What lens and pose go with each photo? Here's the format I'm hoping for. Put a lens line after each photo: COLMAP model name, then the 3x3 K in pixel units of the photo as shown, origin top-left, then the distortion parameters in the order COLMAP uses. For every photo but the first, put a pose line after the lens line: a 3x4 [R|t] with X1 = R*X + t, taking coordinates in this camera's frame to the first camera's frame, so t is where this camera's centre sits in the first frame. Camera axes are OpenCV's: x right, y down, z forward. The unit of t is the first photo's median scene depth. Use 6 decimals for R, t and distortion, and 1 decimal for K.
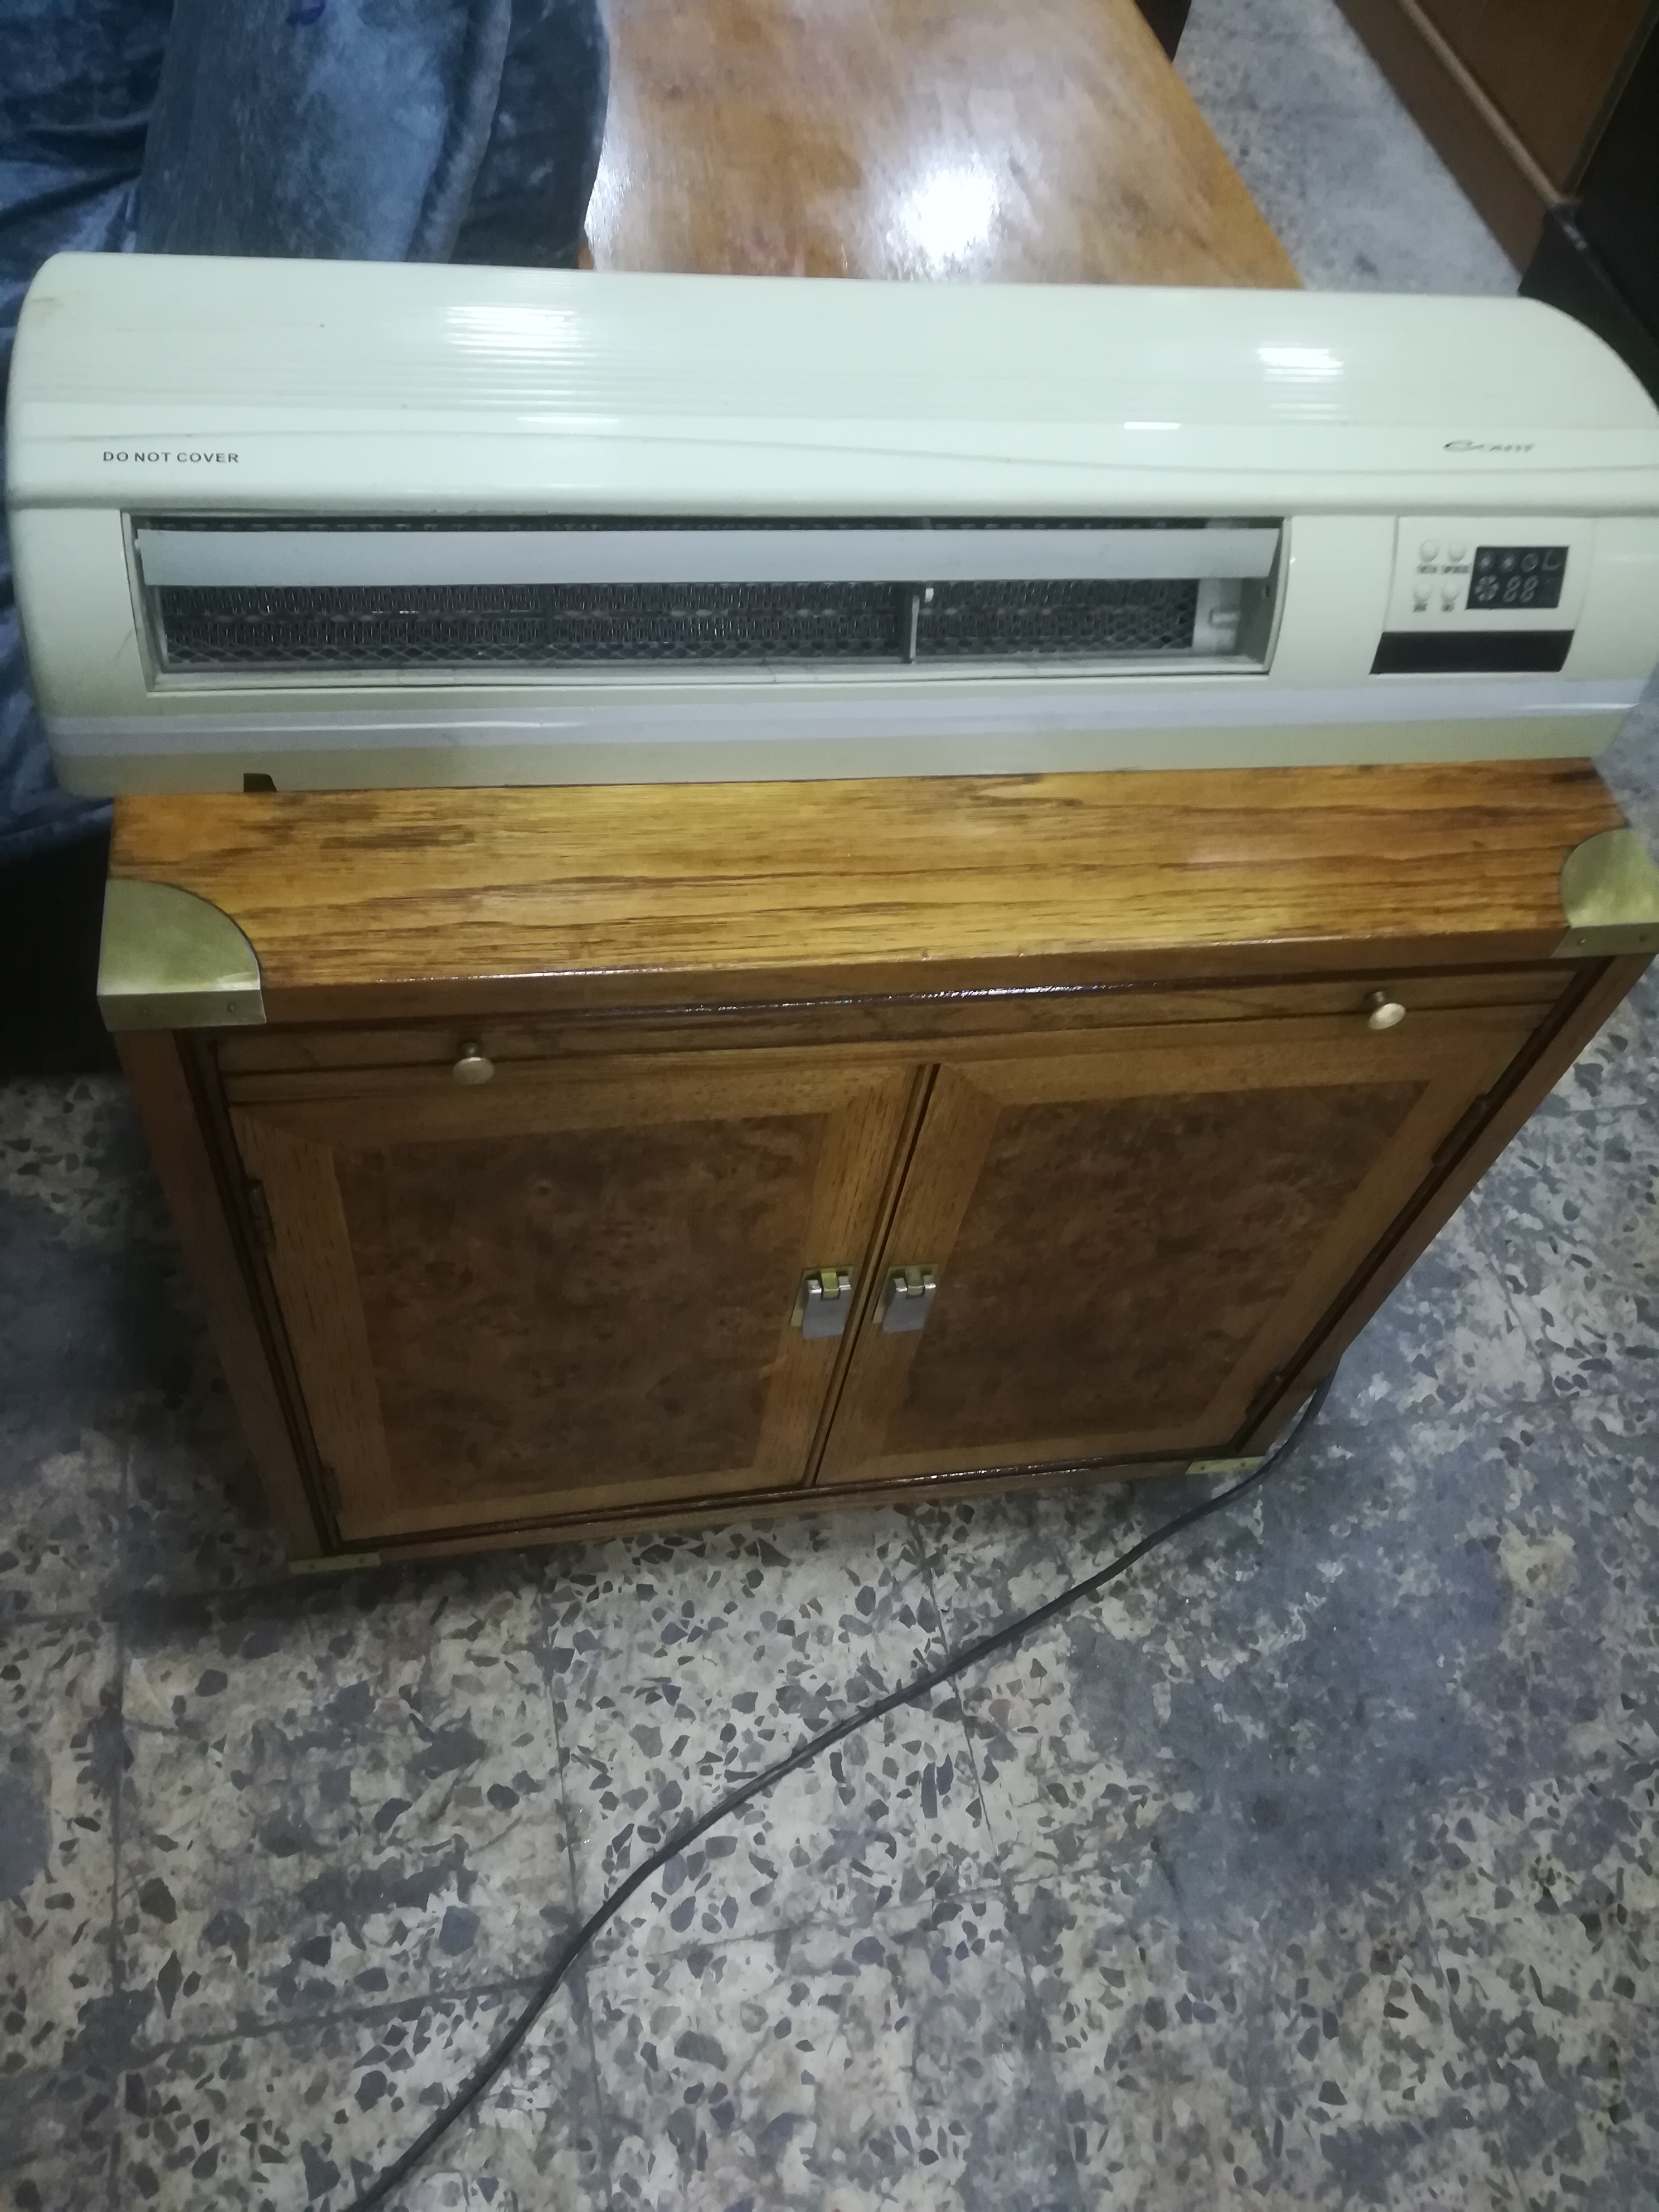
lens RADIAL K [[1782.6, 0, 846.7], [0, 1782.6, 1117.6], [0, 0, 1]] dist [0.052693, -0.078878]
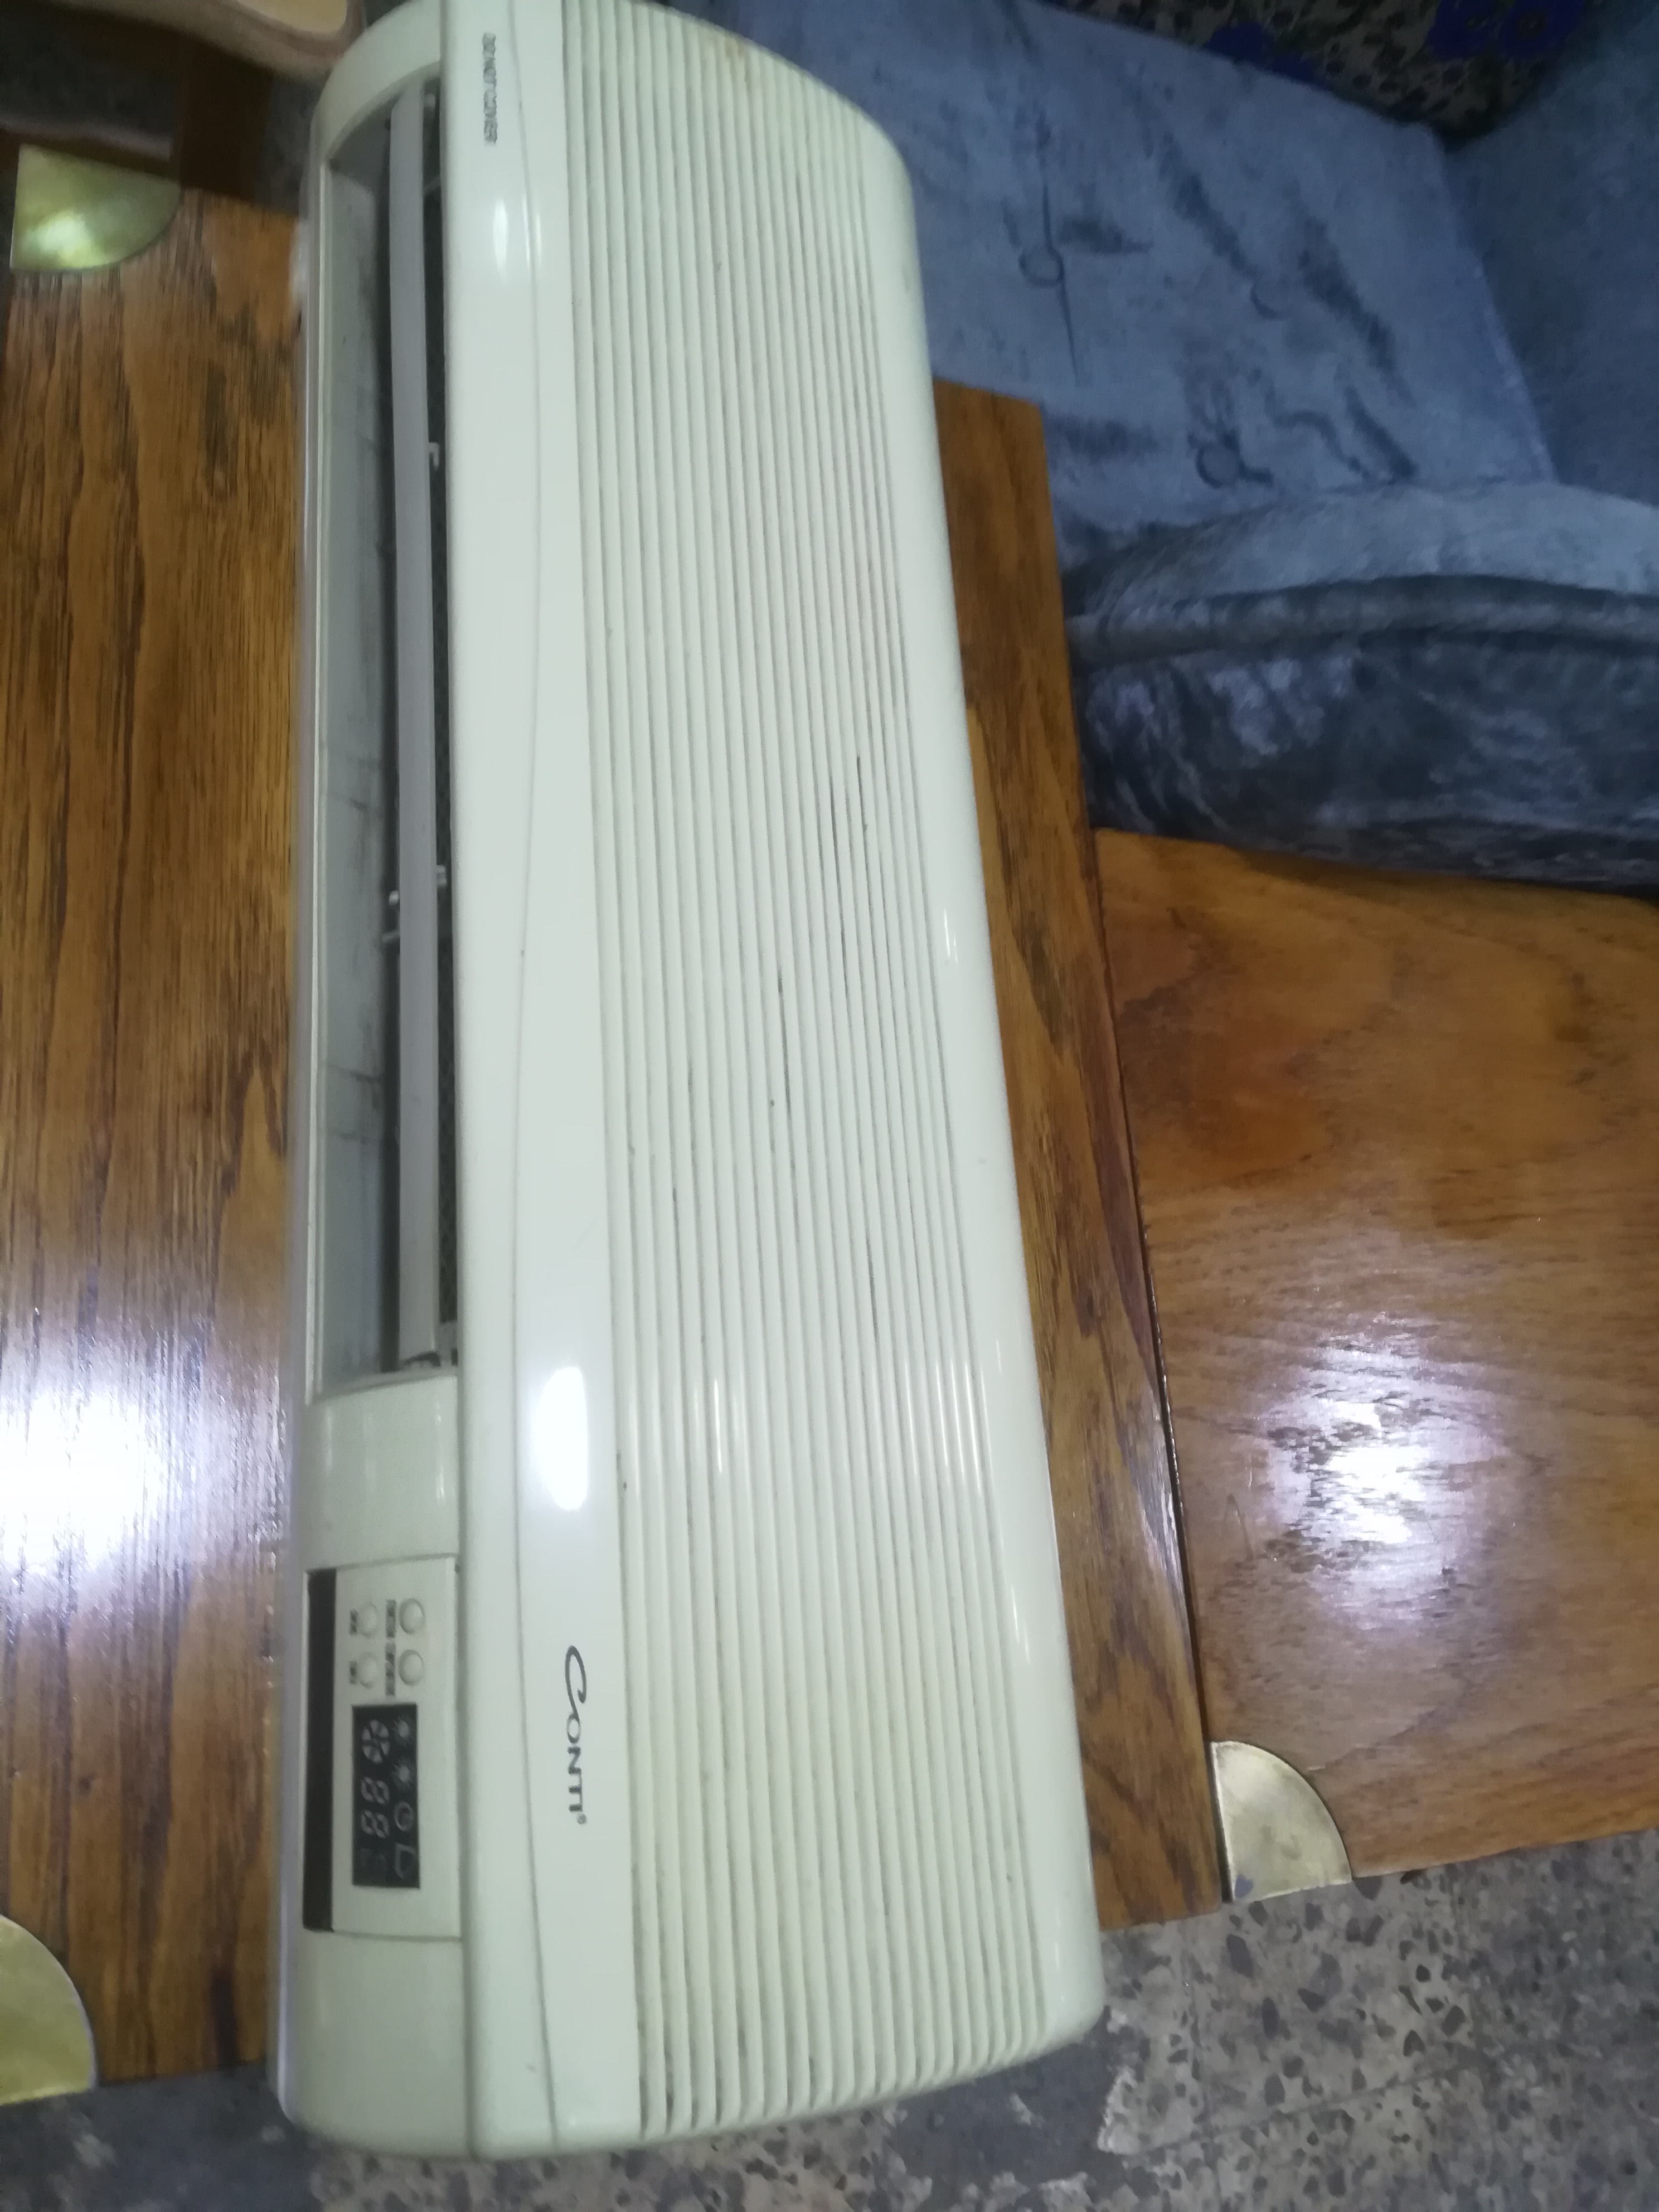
lens RADIAL K [[1782.6, 0, 815.6], [0, 1782.6, 1087.2], [0, 0, 1]] dist [0.052693, -0.078878]
pose [[-0.041347, 0.884186, -0.465301, 0.296253], [-0.978026, 0.059425, 0.199832, -0.392292], [0.204340, 0.463339, 0.862301, 0.262935]]
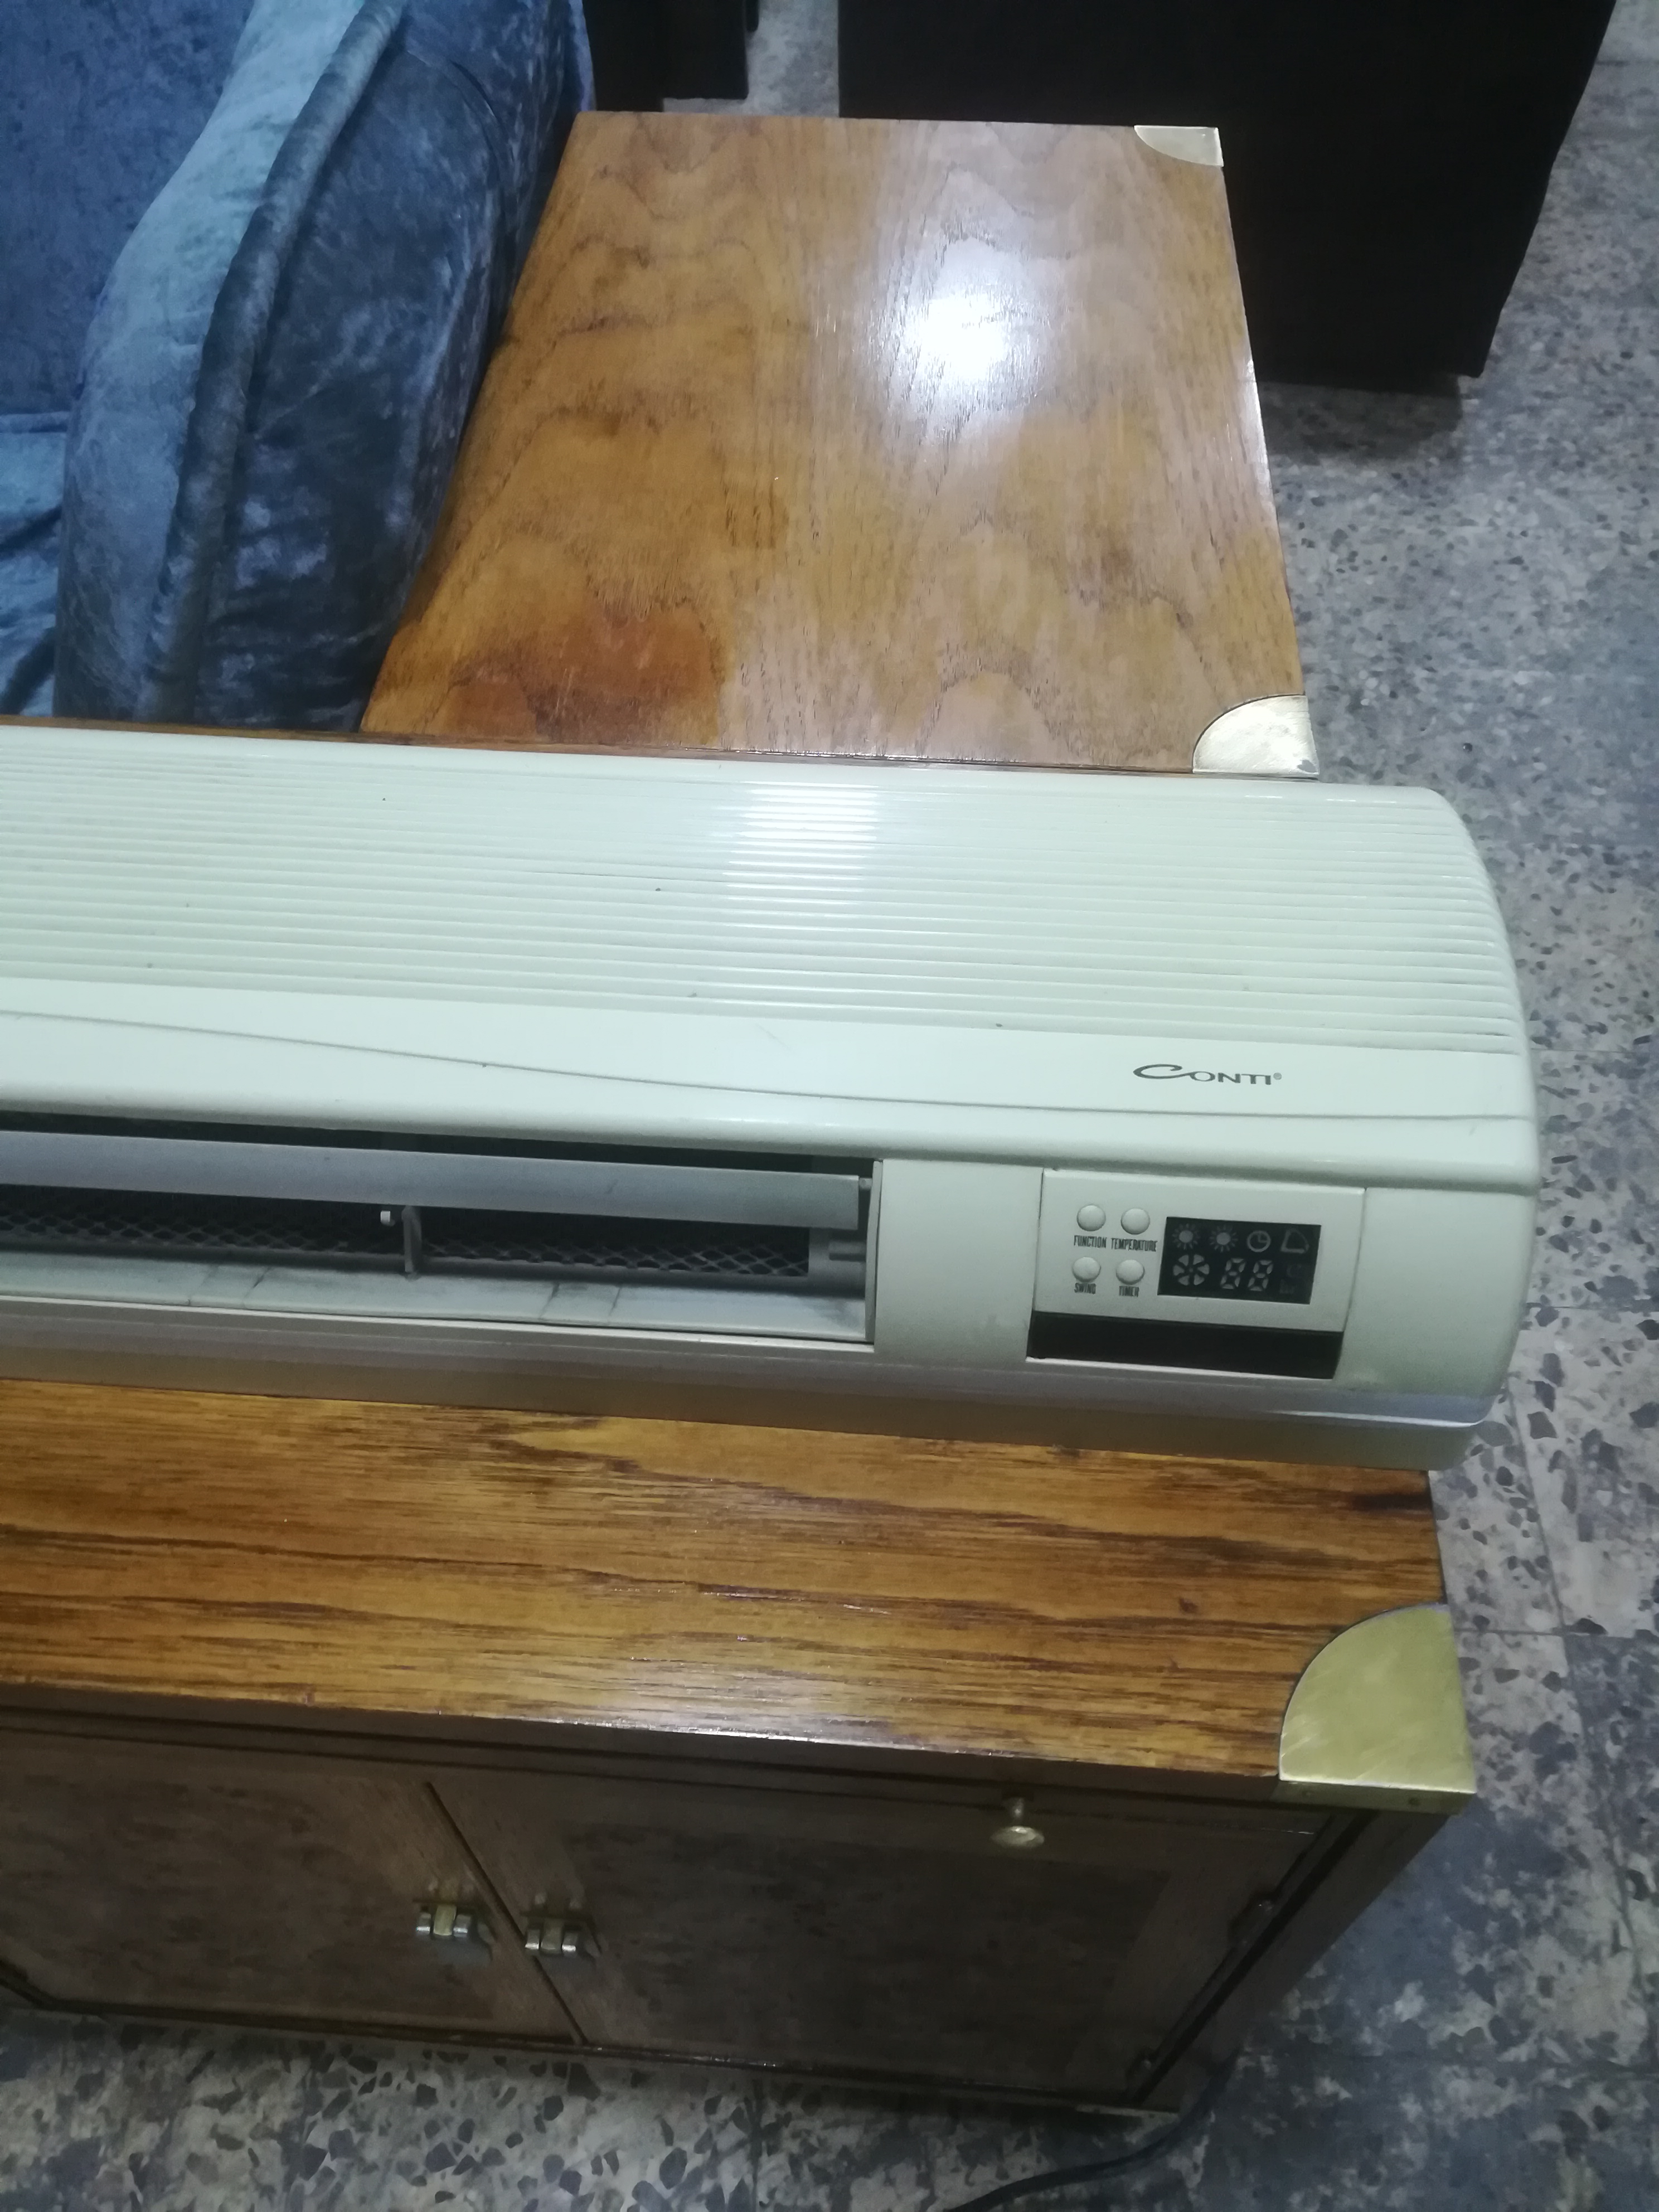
lens RADIAL K [[1782.6, 0, 833.1], [0, 1782.6, 1110.3], [0, 0, 1]] dist [0.052693, -0.078878]
pose [[0.959637, 0.109041, -0.259241, 0.267101], [-0.122986, 0.991675, -0.038145, -0.210852], [0.252924, 0.068488, 0.965059, 0.198206]]
